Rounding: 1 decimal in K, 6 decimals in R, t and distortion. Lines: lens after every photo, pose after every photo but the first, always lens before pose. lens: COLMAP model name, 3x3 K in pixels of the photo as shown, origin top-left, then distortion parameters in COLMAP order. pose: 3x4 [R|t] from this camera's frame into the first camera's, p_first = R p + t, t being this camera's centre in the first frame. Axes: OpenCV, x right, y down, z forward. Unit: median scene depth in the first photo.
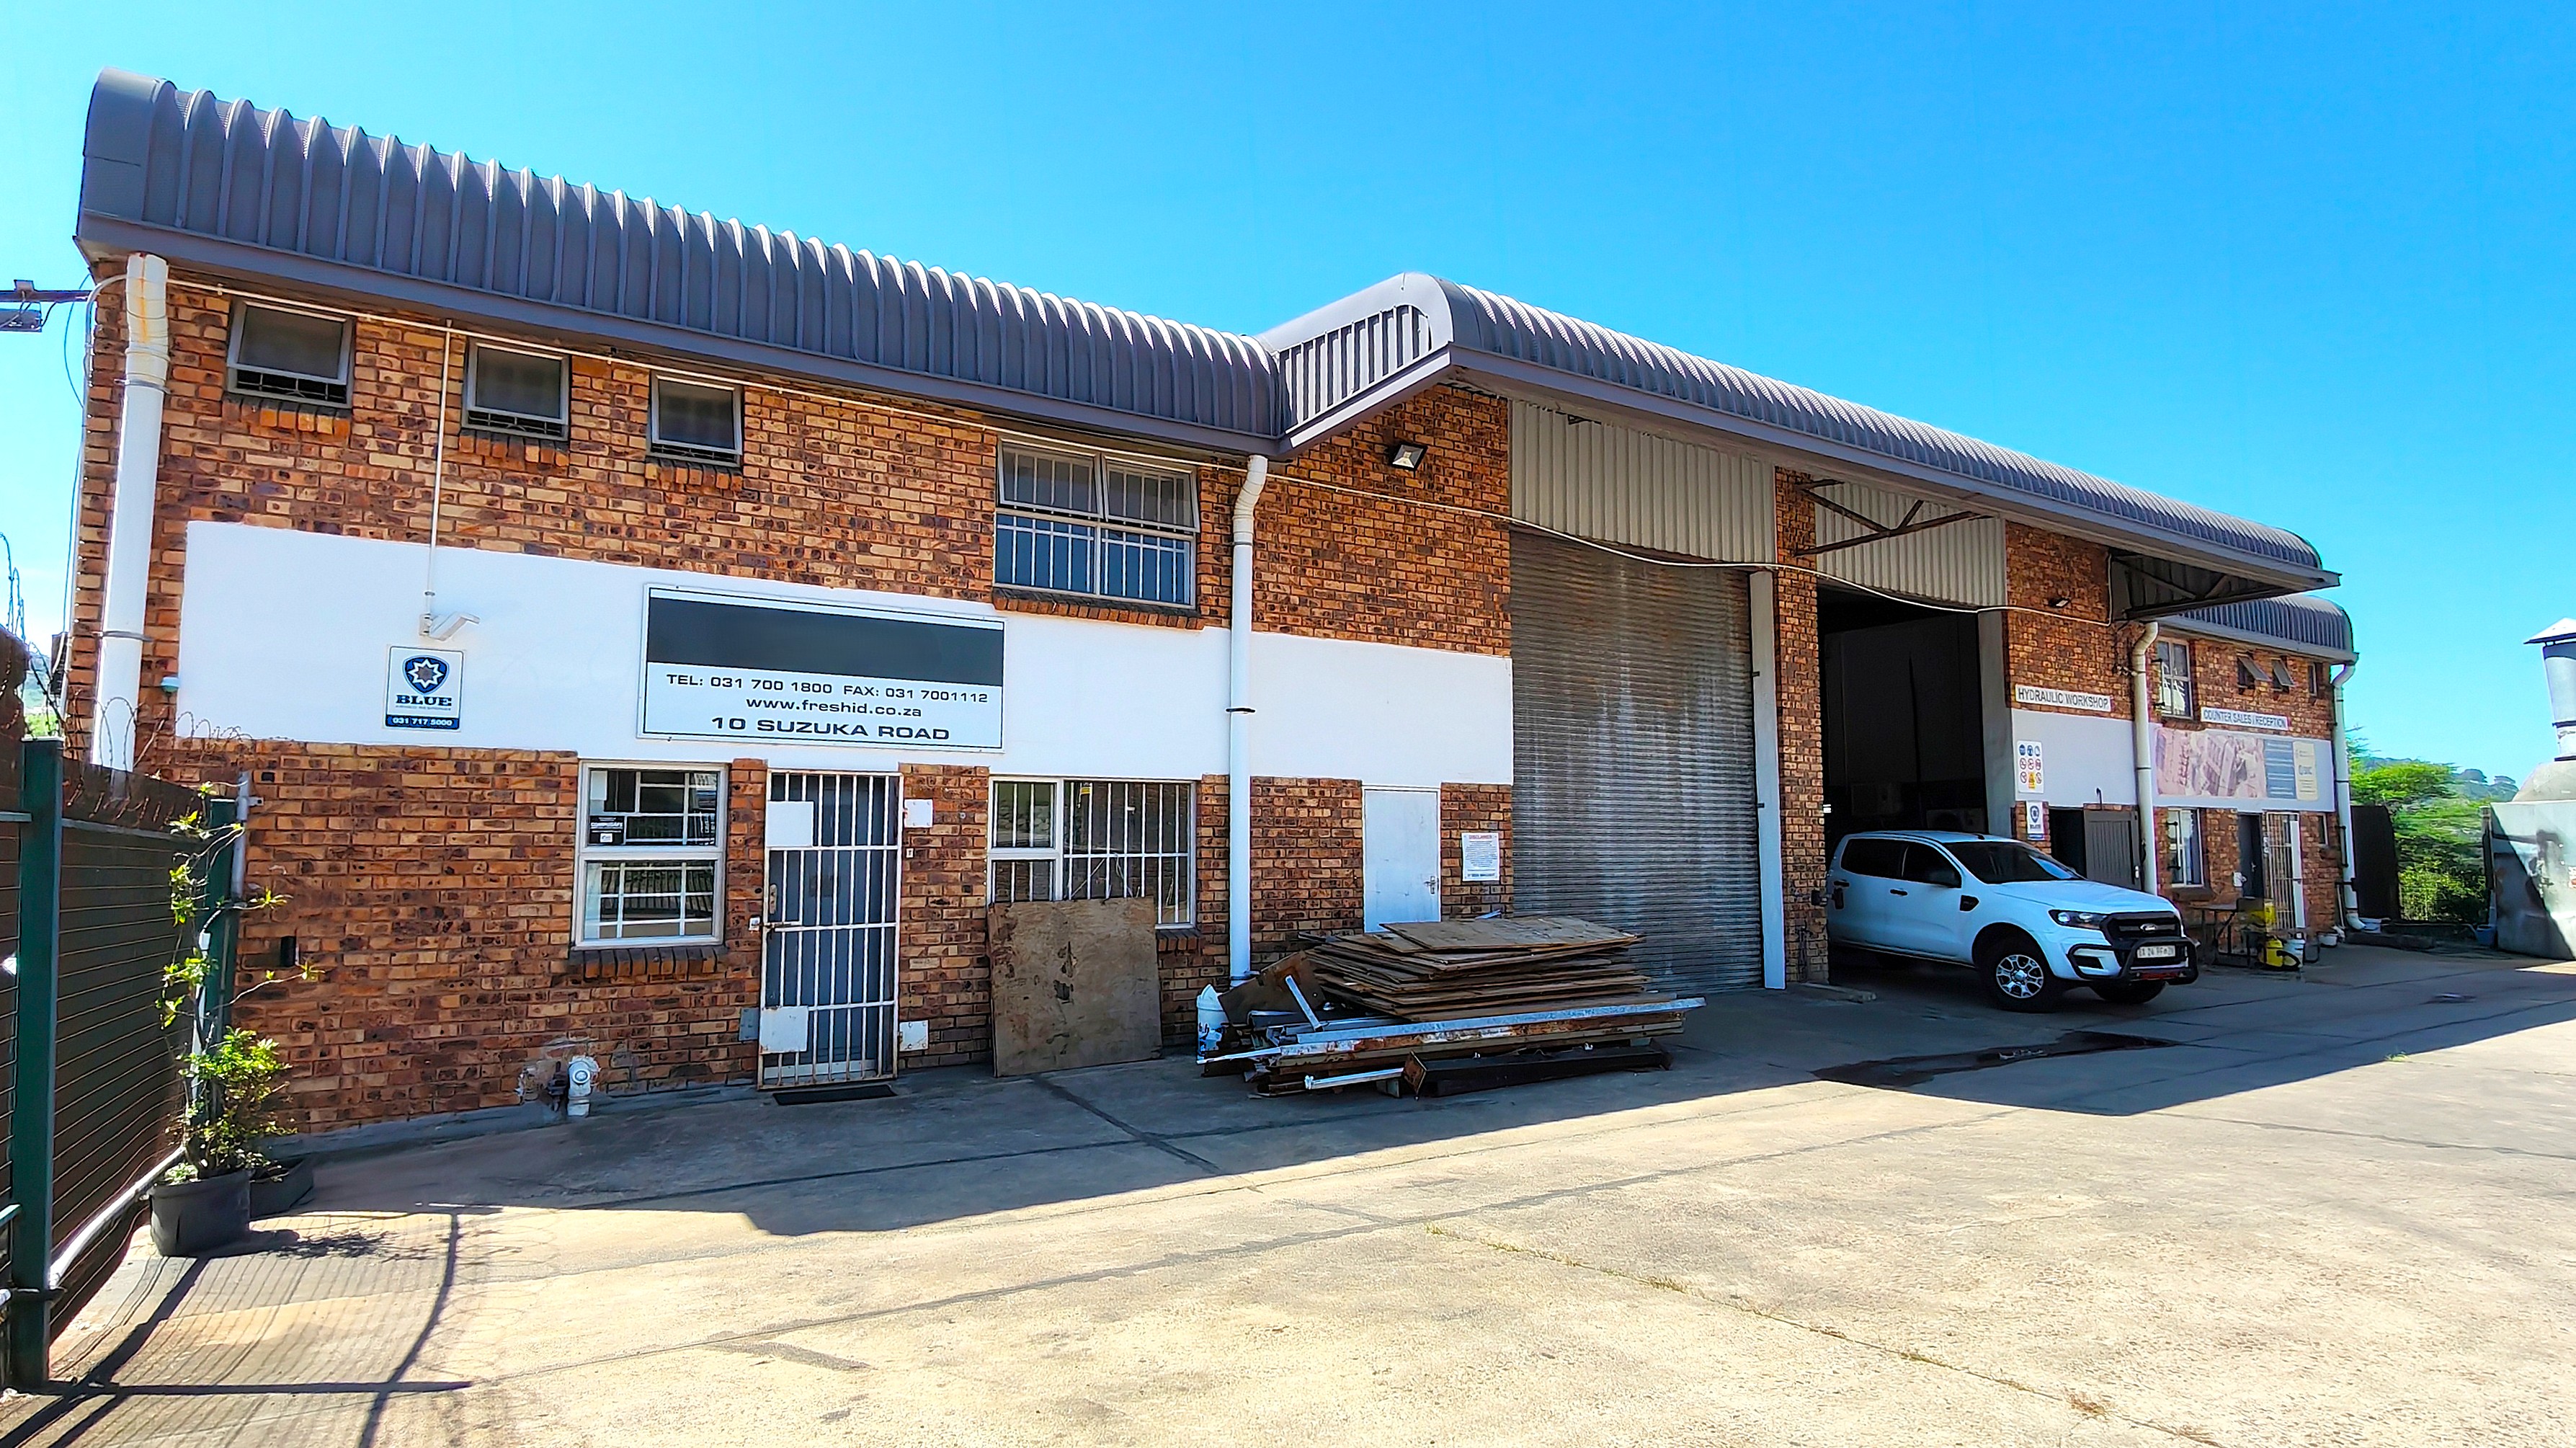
lens RADIAL K [[1325.9, 0, 1290.5], [0, 1325.9, 741.4], [0, 0, 1]] dist [-0.001399, 0.001835]
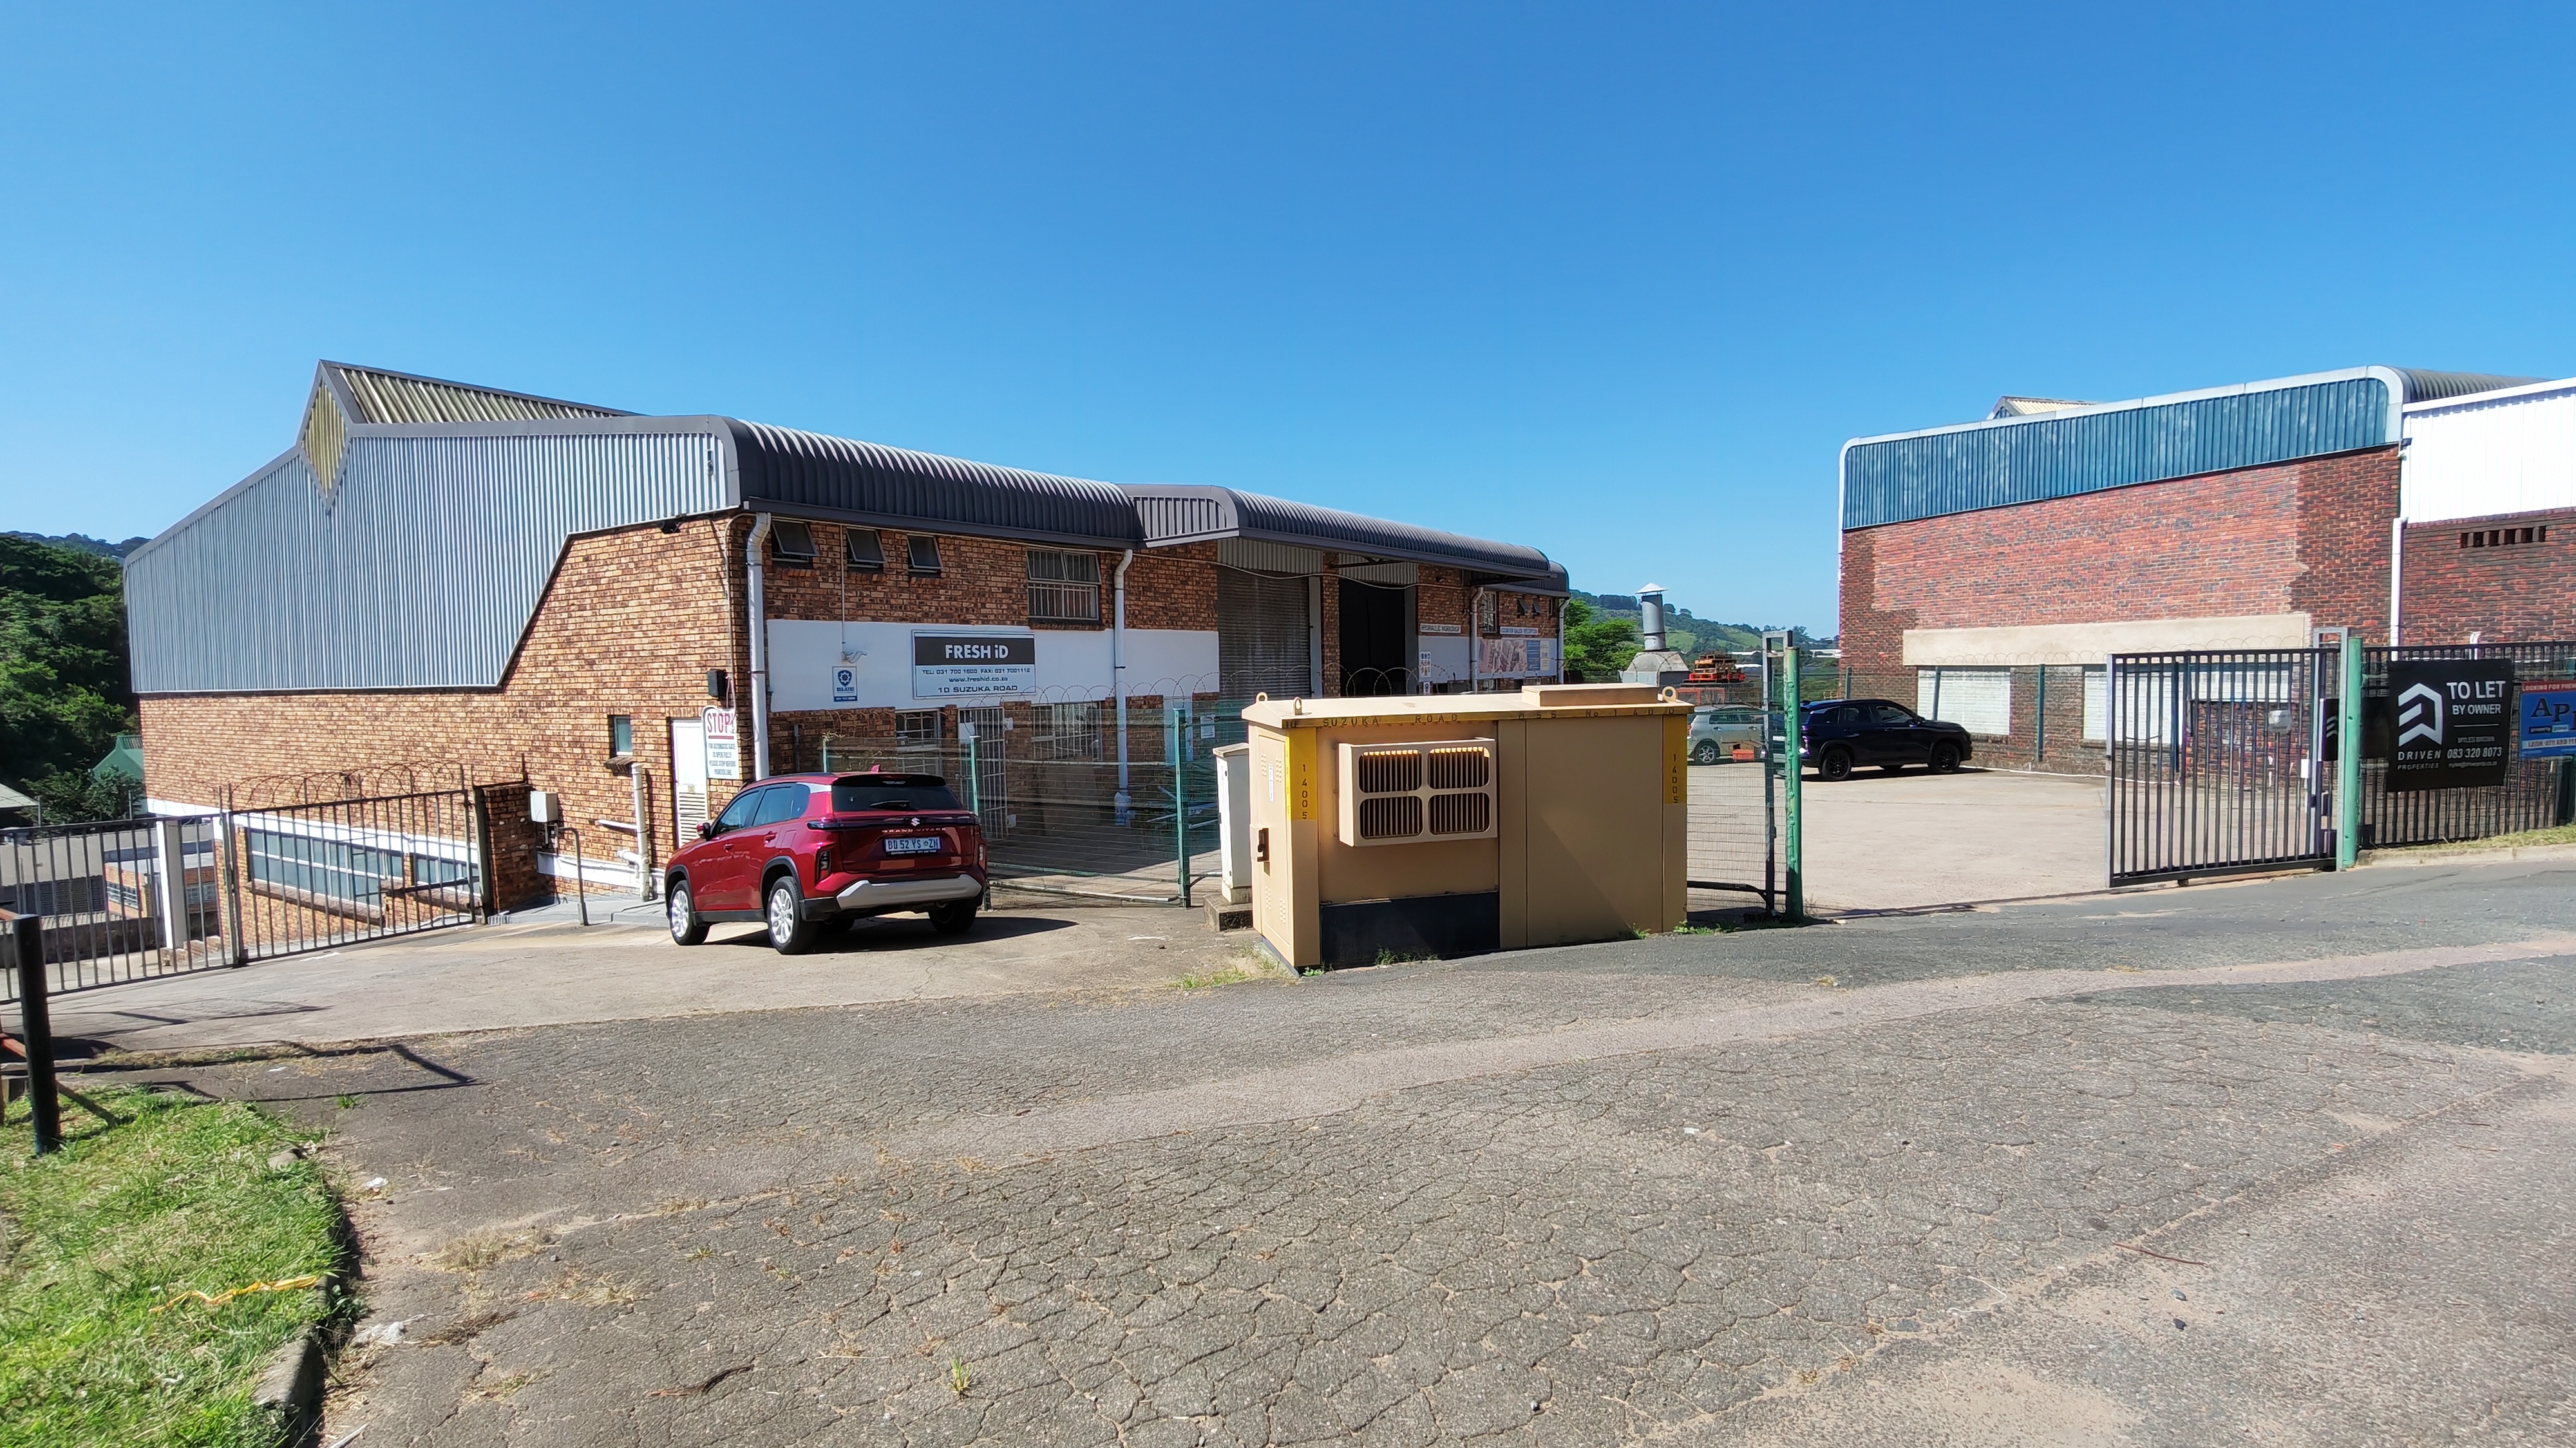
lens RADIAL K [[1182.3, 0, 1289.8], [0, 1182.3, 739.0], [0, 0, 1]] dist [-0.000277, 0.001026]
pose [[0.913971, -0.040269, 0.403777, -0.639964], [-0.016300, 0.990617, 0.135691, -0.195227], [-0.405452, -0.130599, 0.904739, -0.985255]]
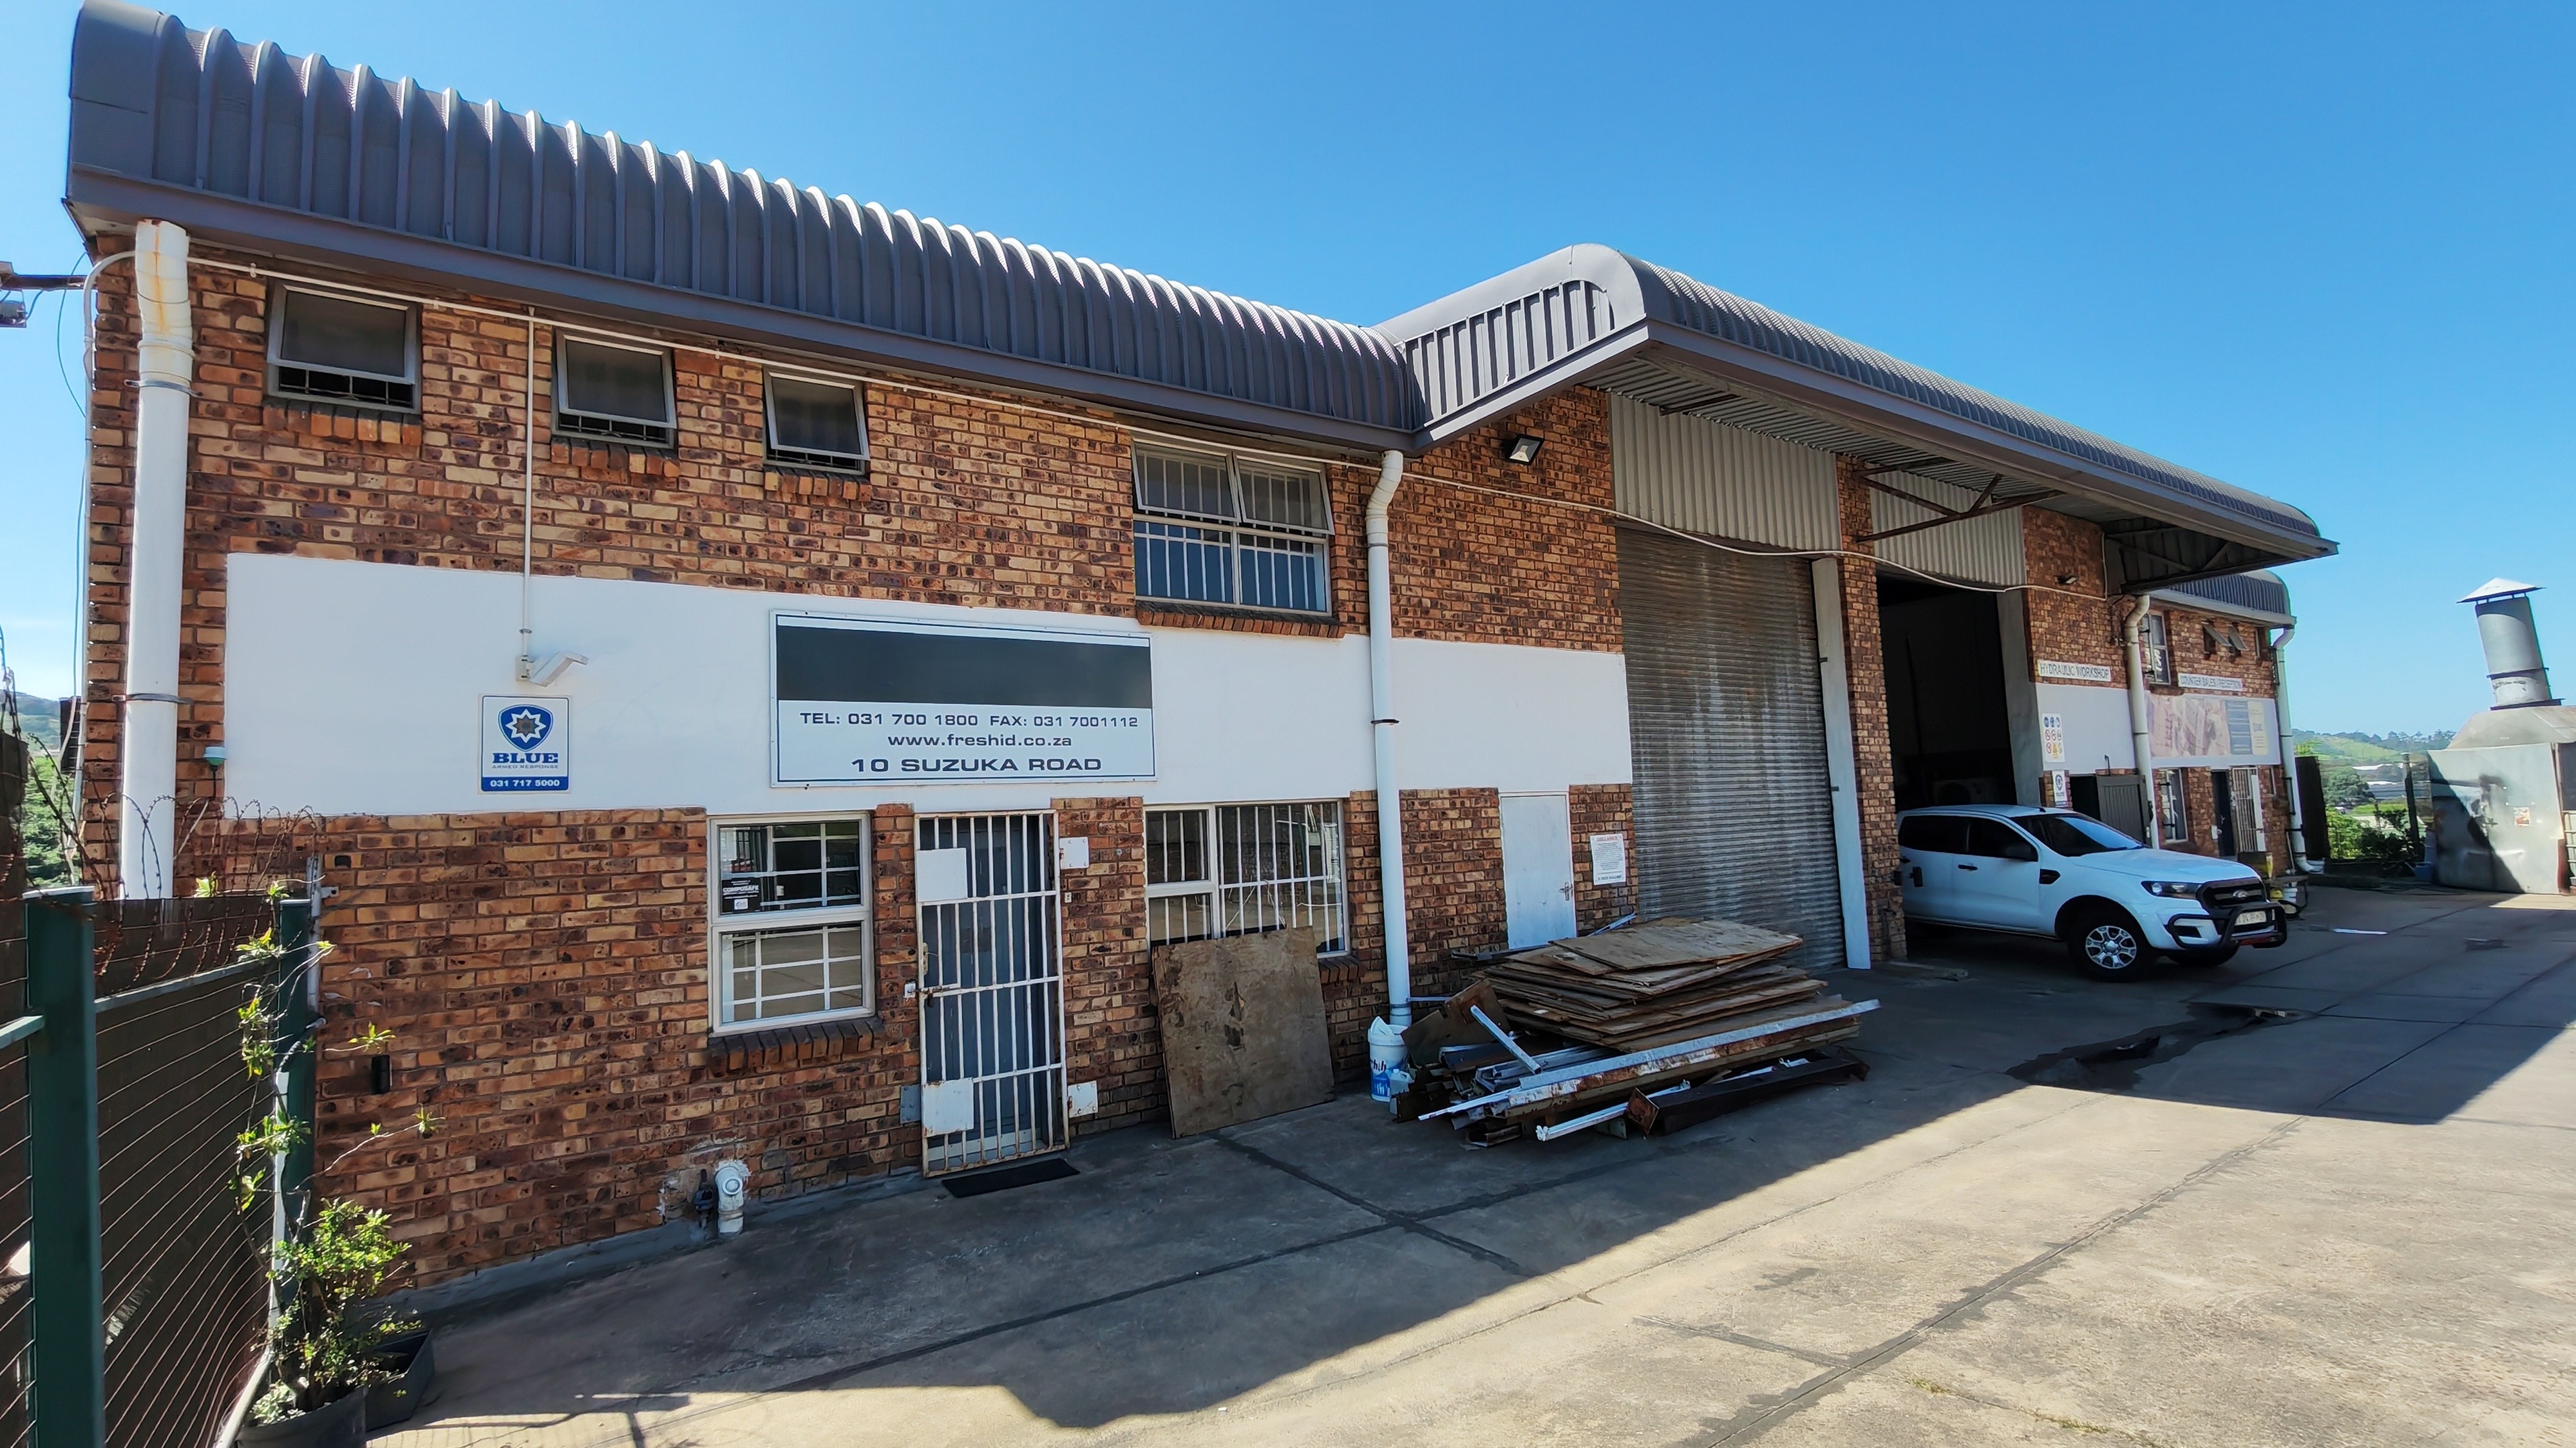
lens RADIAL K [[1183.4, 0, 1288.1], [0, 1183.4, 739.4], [0, 0, 1]] dist [0.000245, -0.000598]
pose [[0.997657, -0.042881, 0.053303, -0.170907], [0.042492, 0.999061, 0.008398, -0.023244], [-0.053613, -0.006113, 0.998543, 0.181091]]
